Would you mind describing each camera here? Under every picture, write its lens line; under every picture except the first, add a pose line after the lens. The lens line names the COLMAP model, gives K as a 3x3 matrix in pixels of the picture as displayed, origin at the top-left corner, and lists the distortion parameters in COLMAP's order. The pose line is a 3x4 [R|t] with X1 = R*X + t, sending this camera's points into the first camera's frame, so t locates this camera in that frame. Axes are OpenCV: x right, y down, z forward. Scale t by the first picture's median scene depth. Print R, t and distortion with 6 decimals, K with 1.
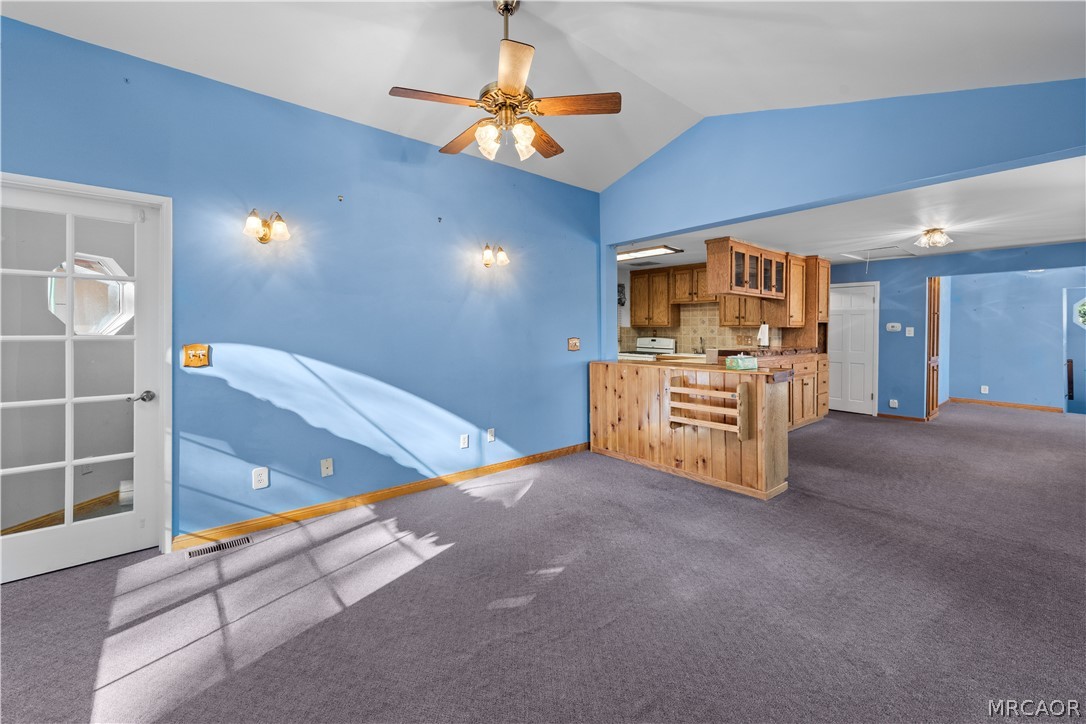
lens RADIAL K [[440.1, 0, 538.8], [0, 440.1, 333.2], [0, 0, 1]] dist [-0.000984, 0.000258]
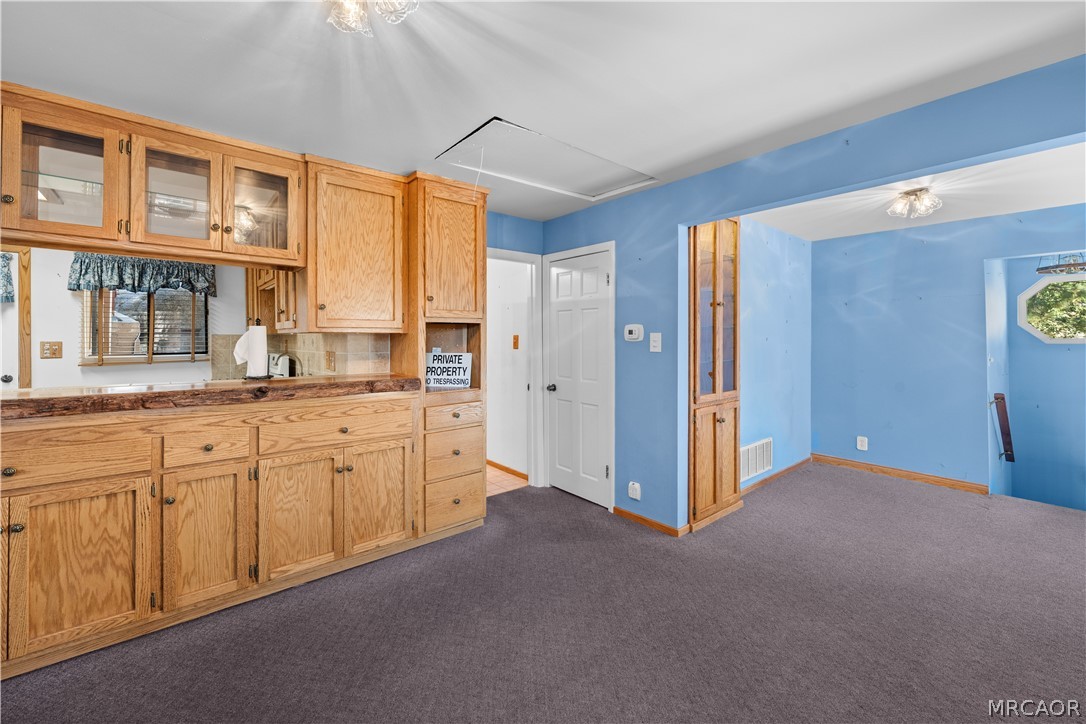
lens RADIAL K [[440.1, 0, 542.1], [0, 440.1, 339.5], [0, 0, 1]] dist [-0.000984, 0.000258]
pose [[0.999849, -0.001948, 0.017261, 1.059187], [0.002092, 0.999963, -0.008326, -0.004027], [-0.017244, 0.008361, 0.999816, 0.784033]]
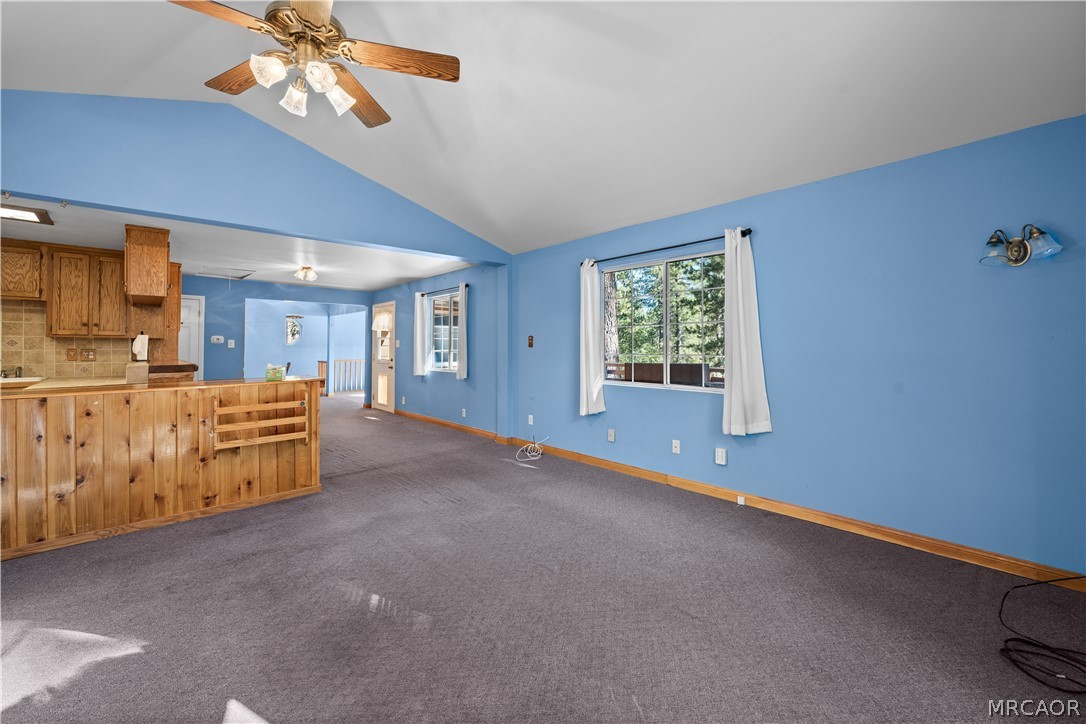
lens RADIAL K [[440.1, 0, 533.1], [0, 440.1, 343.4], [0, 0, 1]] dist [-0.000984, 0.000258]
pose [[-0.041270, 0.001778, 0.999146, -0.497796], [0.004992, 0.999986, -0.001573, 0.002157], [-0.999136, 0.004923, -0.041279, 0.388021]]
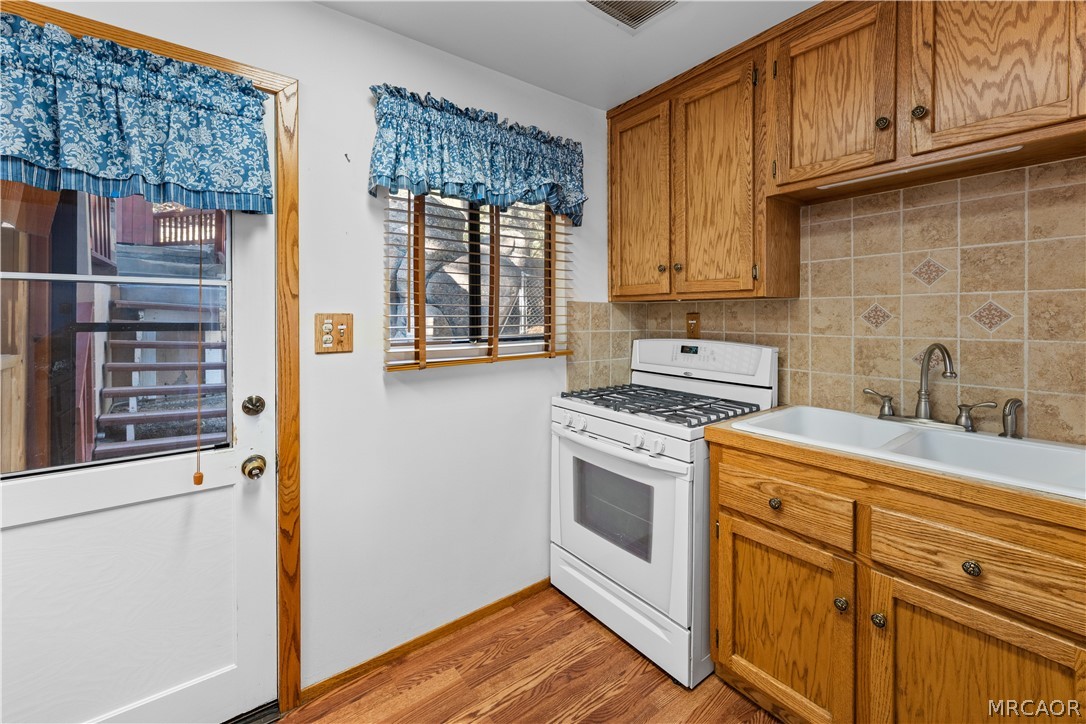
lens RADIAL K [[440.1, 0, 544.0], [0, 440.1, 318.0], [0, 0, 1]] dist [-0.000984, 0.000258]
pose [[0.999048, -0.000637, -0.043628, 0.325378], [0.000259, 0.999962, -0.008685, -0.002201], [0.043632, 0.008665, 0.999010, 1.290220]]
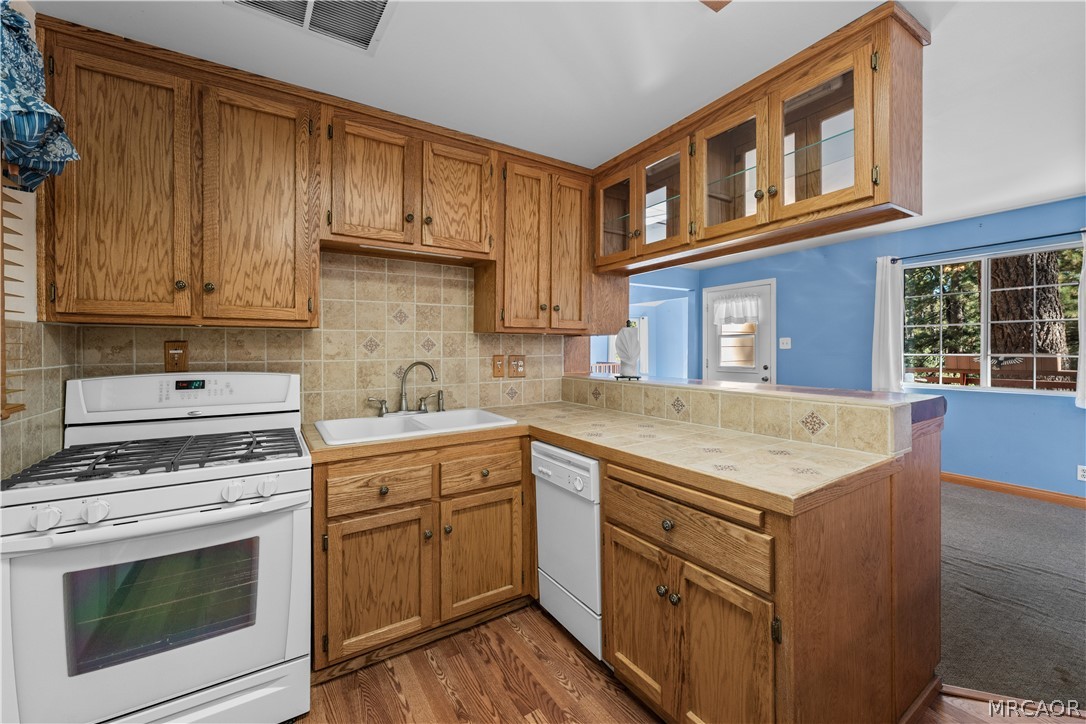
lens RADIAL K [[440.1, 0, 533.0], [0, 440.1, 348.1], [0, 0, 1]] dist [-0.000984, 0.000258]
pose [[0.140479, -0.006868, 0.990060, 0.097772], [0.011340, 0.999922, 0.005327, -0.004072], [-0.990019, 0.010478, 0.140546, 1.416459]]
